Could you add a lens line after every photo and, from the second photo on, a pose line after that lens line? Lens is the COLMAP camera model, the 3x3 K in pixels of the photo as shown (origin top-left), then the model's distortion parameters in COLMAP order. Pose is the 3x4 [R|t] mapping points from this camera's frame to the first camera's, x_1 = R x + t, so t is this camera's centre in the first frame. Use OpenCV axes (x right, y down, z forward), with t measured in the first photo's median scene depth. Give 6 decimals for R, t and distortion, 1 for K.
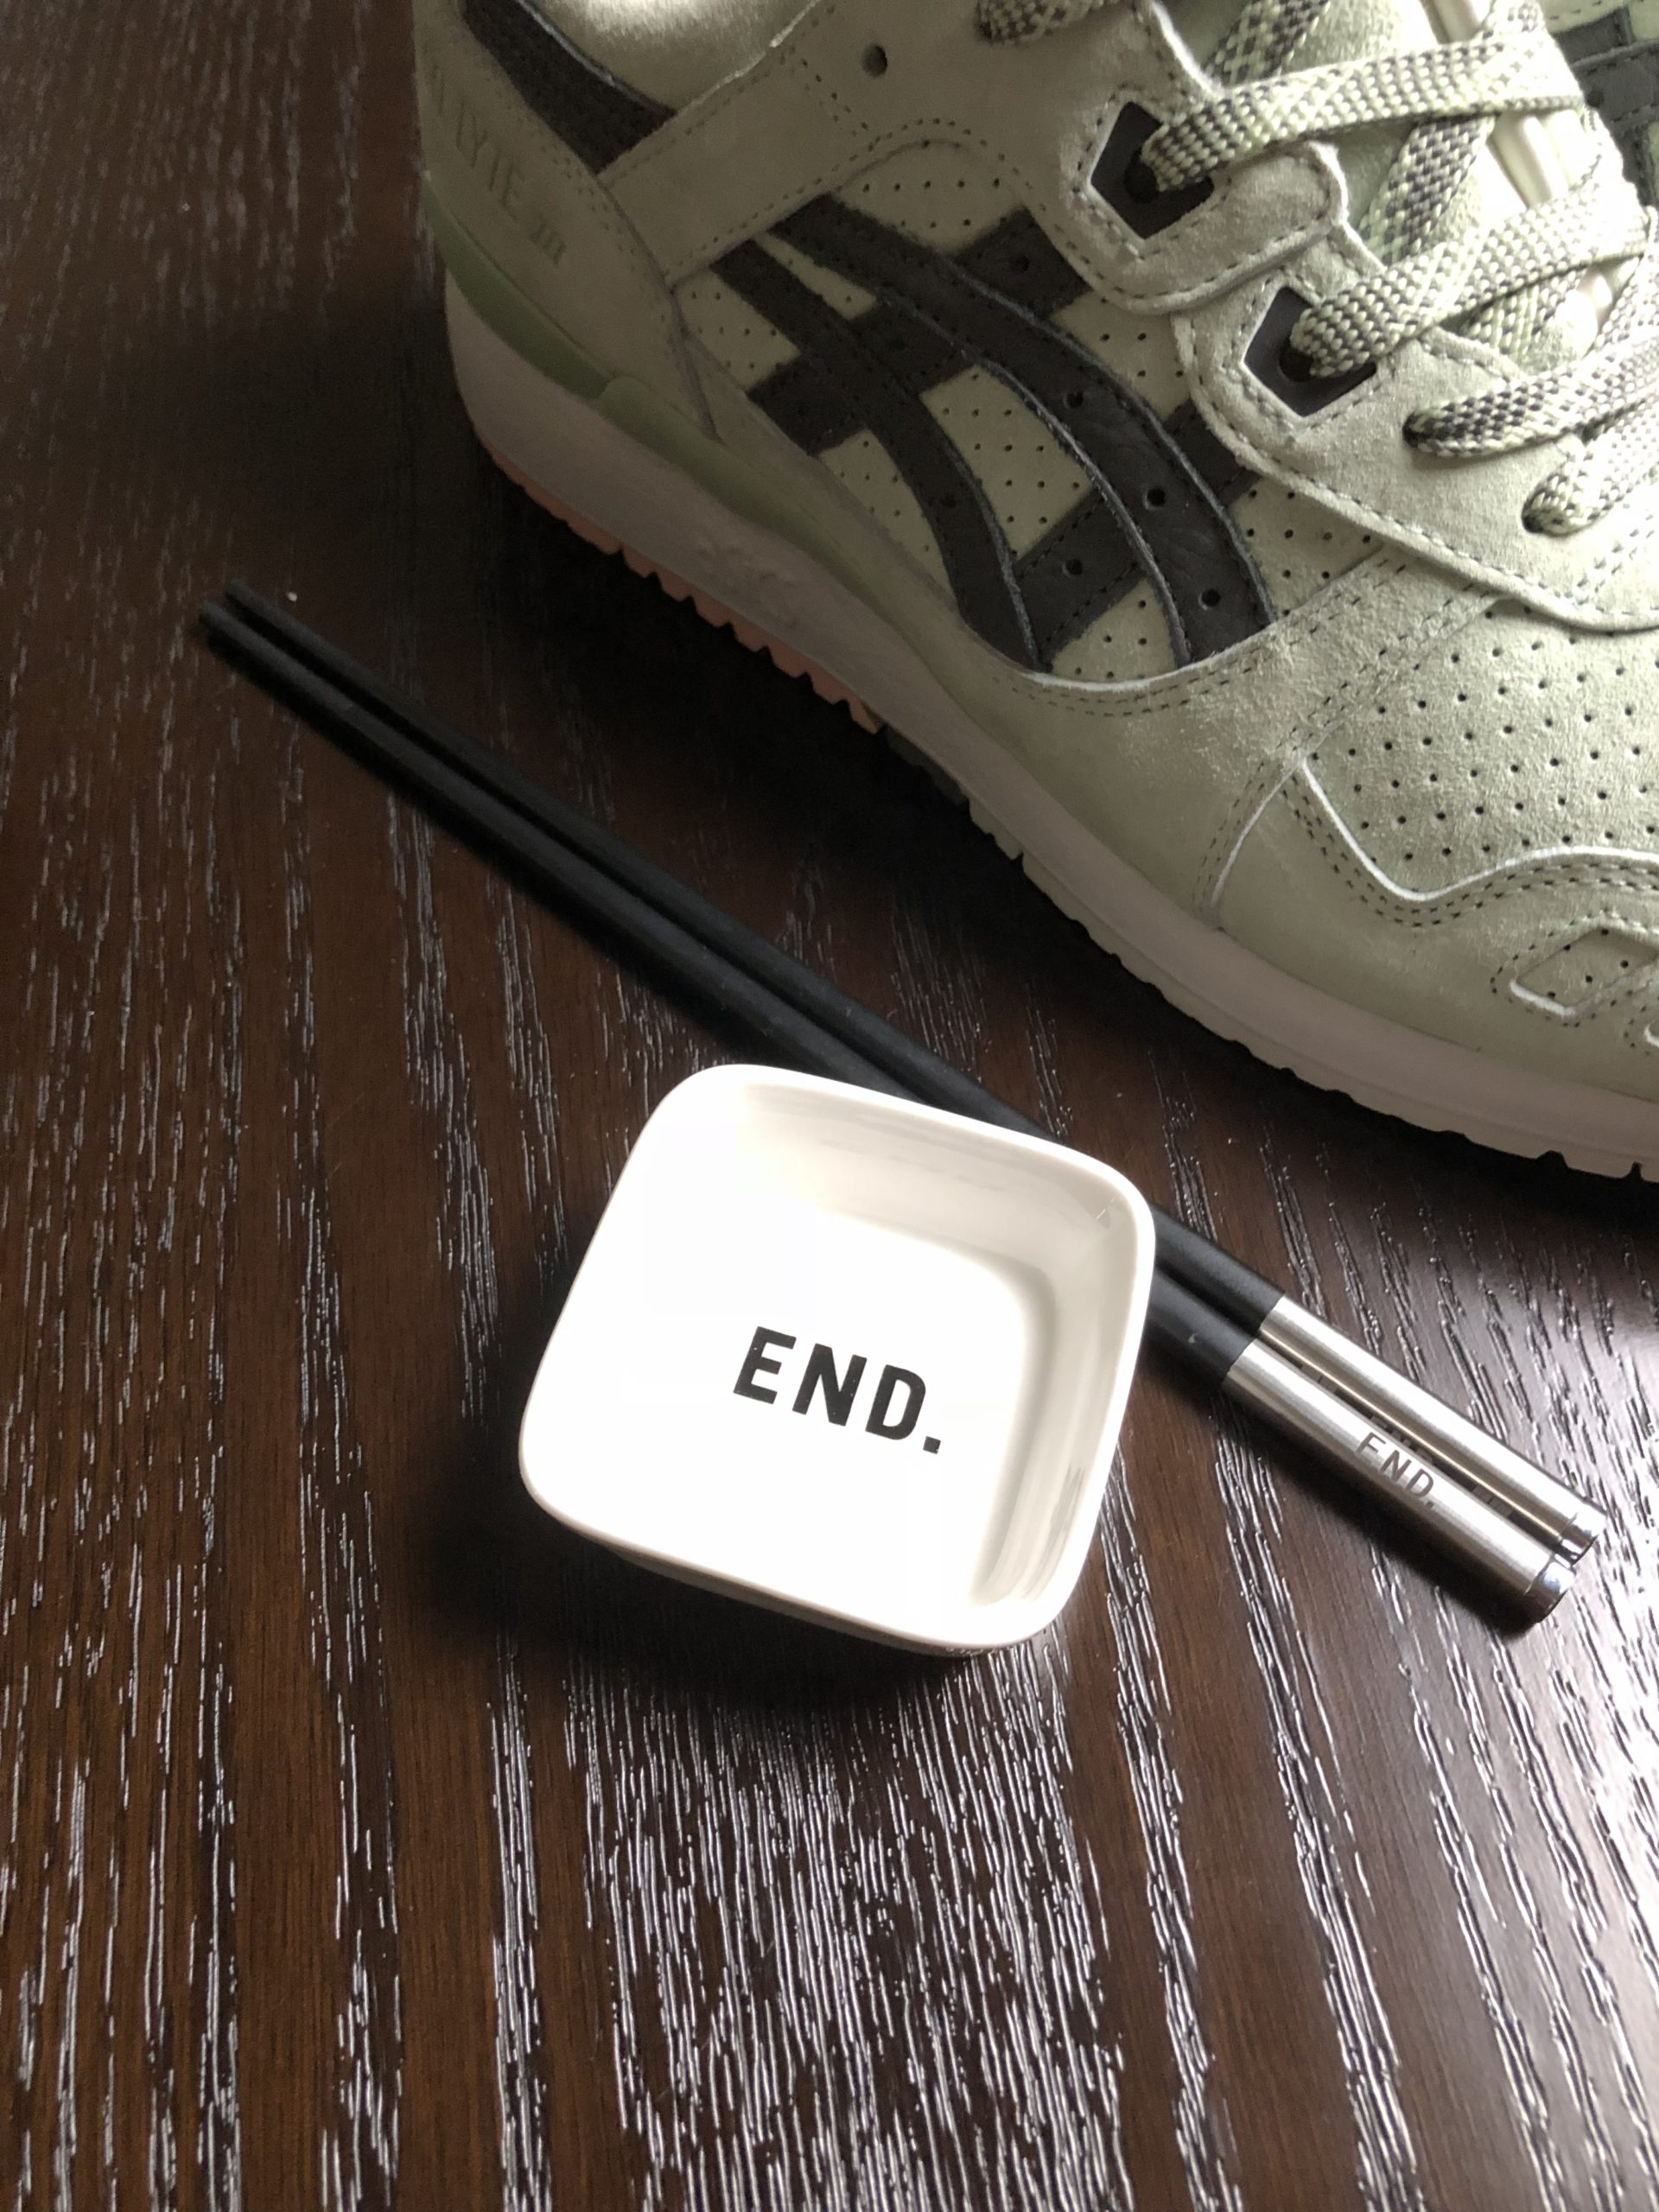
lens RADIAL K [[1808.6, 0, 792.3], [0, 1808.6, 1111.5], [0, 0, 1]] dist [-0.024245, 0.003820]
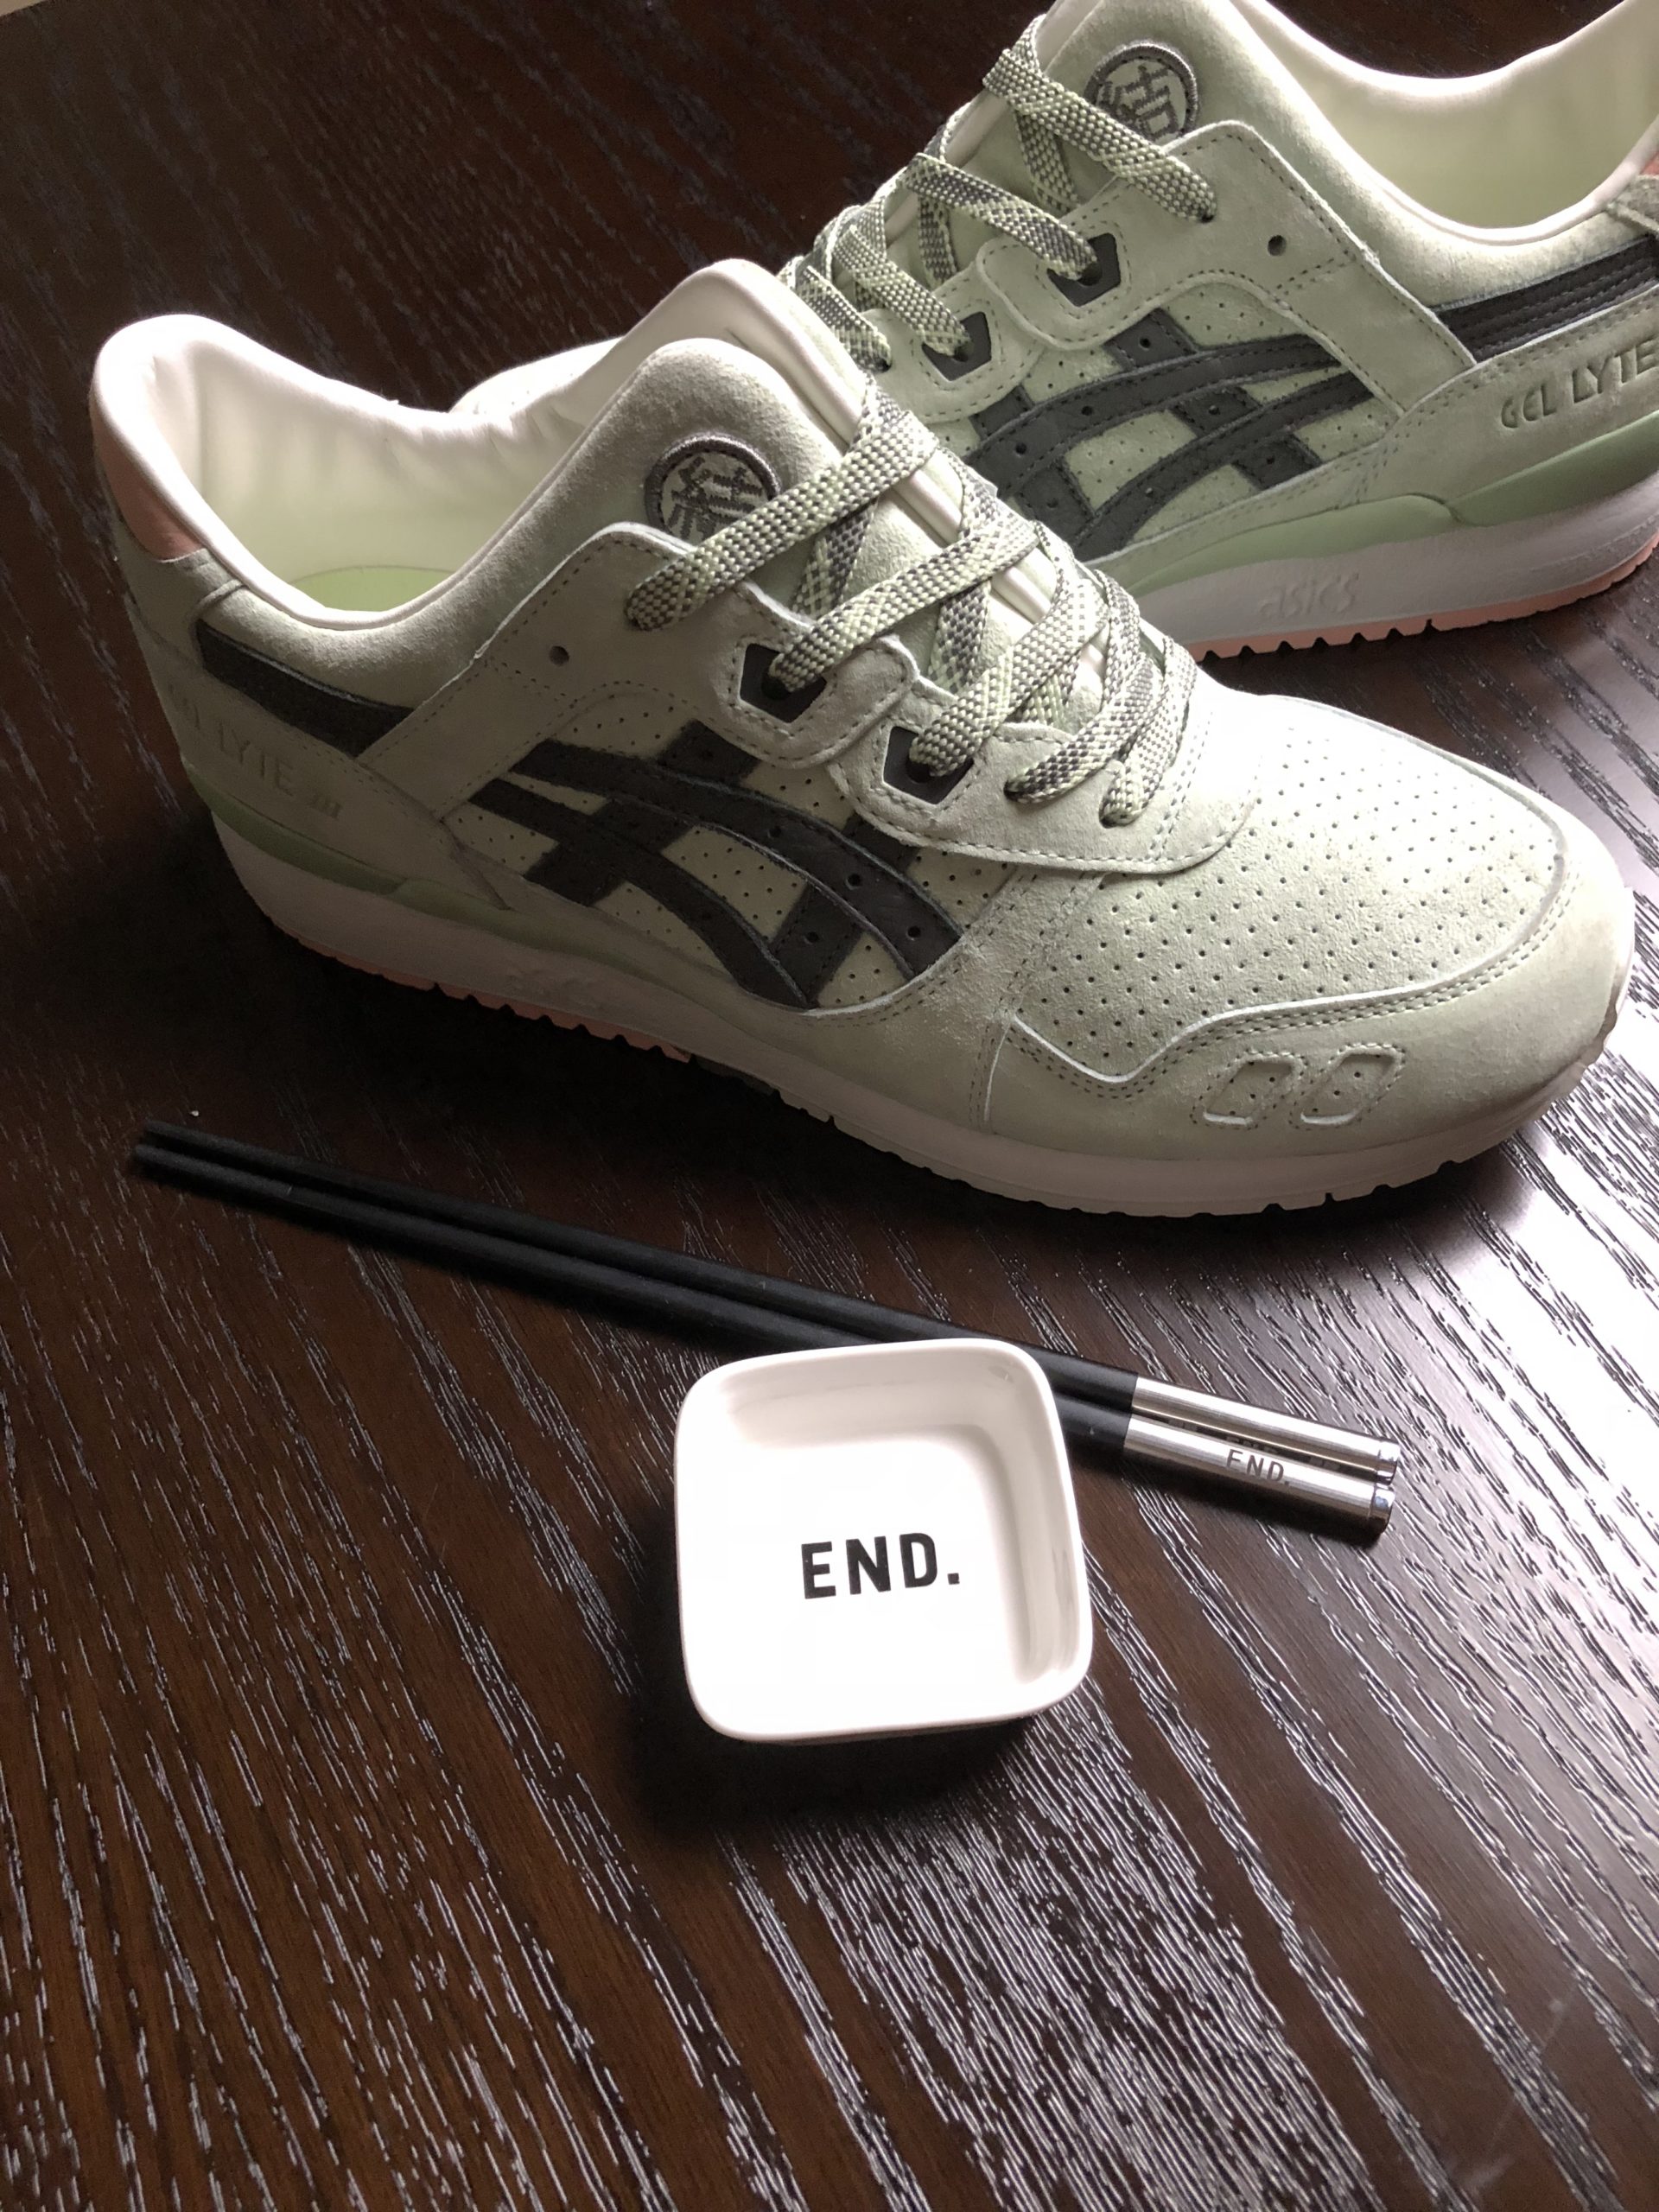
lens RADIAL K [[1808.6, 0, 792.3], [0, 1808.6, 1111.5], [0, 0, 1]] dist [-0.024245, 0.003820]
pose [[0.924383, -0.350315, 0.150980, -0.127195], [0.355412, 0.934681, -0.007309, -0.194685], [-0.138558, 0.060417, 0.988510, -0.397318]]
